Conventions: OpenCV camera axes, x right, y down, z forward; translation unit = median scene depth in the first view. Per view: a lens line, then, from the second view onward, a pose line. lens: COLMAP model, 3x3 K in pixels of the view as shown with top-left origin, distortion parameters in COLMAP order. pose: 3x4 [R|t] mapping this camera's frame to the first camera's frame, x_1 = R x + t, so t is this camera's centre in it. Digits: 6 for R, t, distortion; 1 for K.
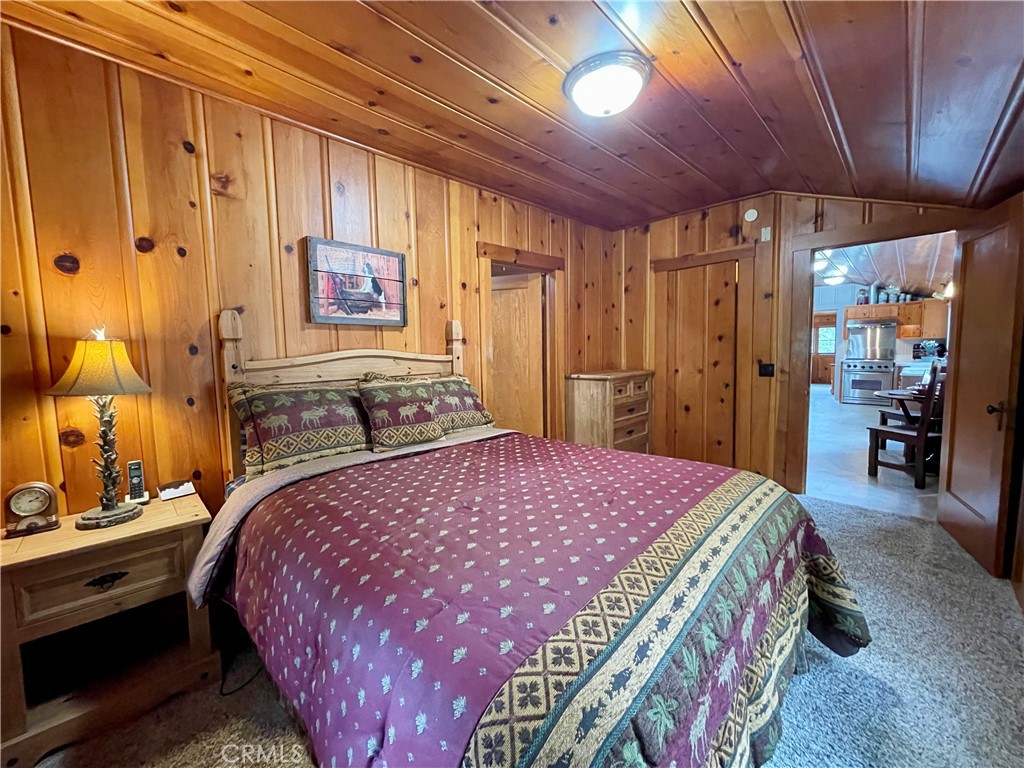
lens RADIAL K [[411.3, 0, 504.9], [0, 411.3, 386.2], [0, 0, 1]] dist [0.001328, 0.000497]
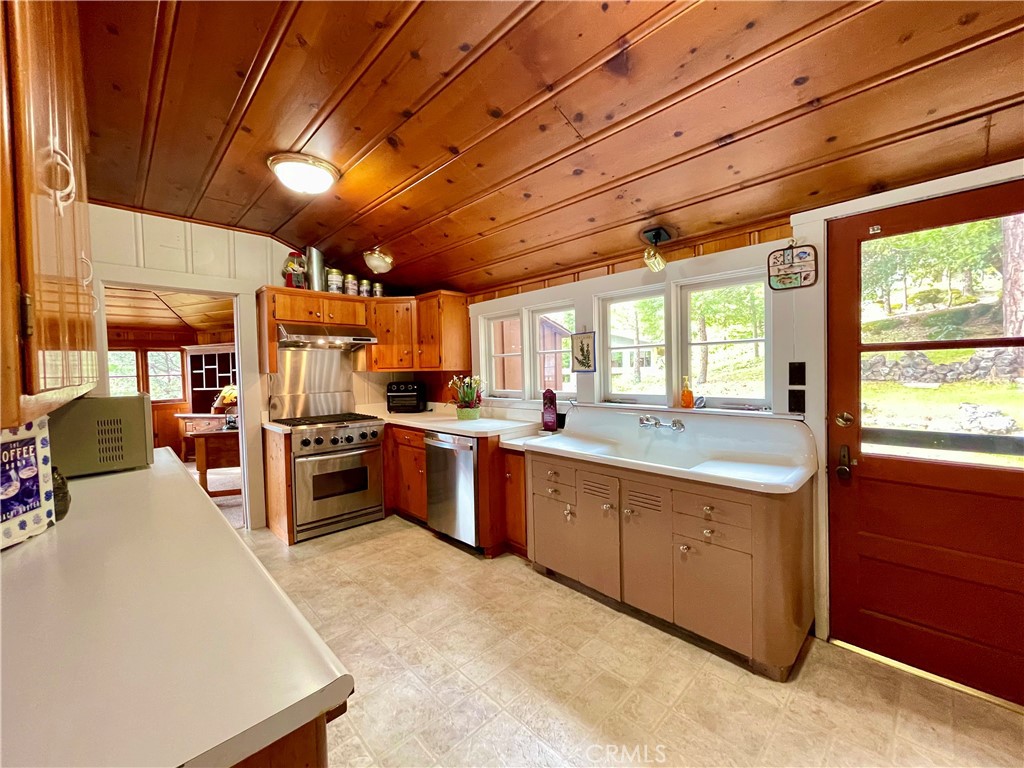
lens RADIAL K [[411.3, 0, 508.8], [0, 411.3, 380.1], [0, 0, 1]] dist [0.001328, 0.000497]
pose [[0.026650, -0.004954, 0.999633, 0.471547], [0.113308, 0.993558, 0.001903, -0.086602], [-0.993202, 0.113216, 0.027039, 0.809739]]
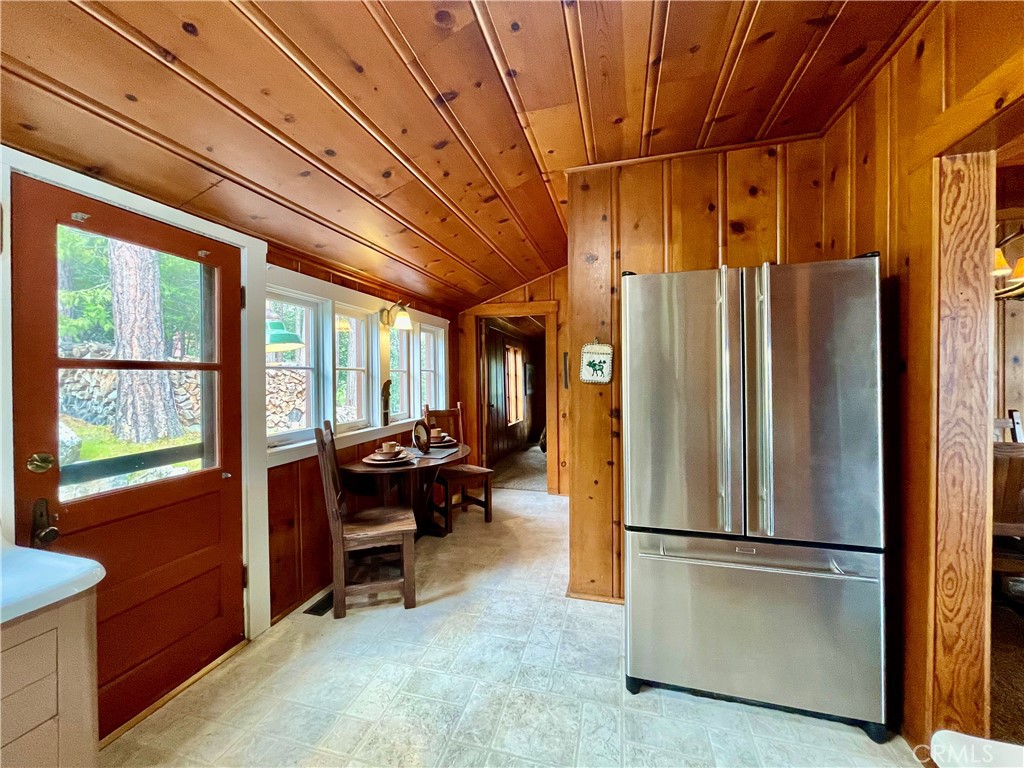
lens RADIAL K [[411.3, 0, 509.8], [0, 411.3, 377.0], [0, 0, 1]] dist [0.001328, 0.000497]
pose [[-0.871643, 0.032069, -0.489091, 0.615415], [-0.015181, 0.995612, 0.092335, -0.093846], [0.489906, 0.087908, -0.867332, 0.859557]]
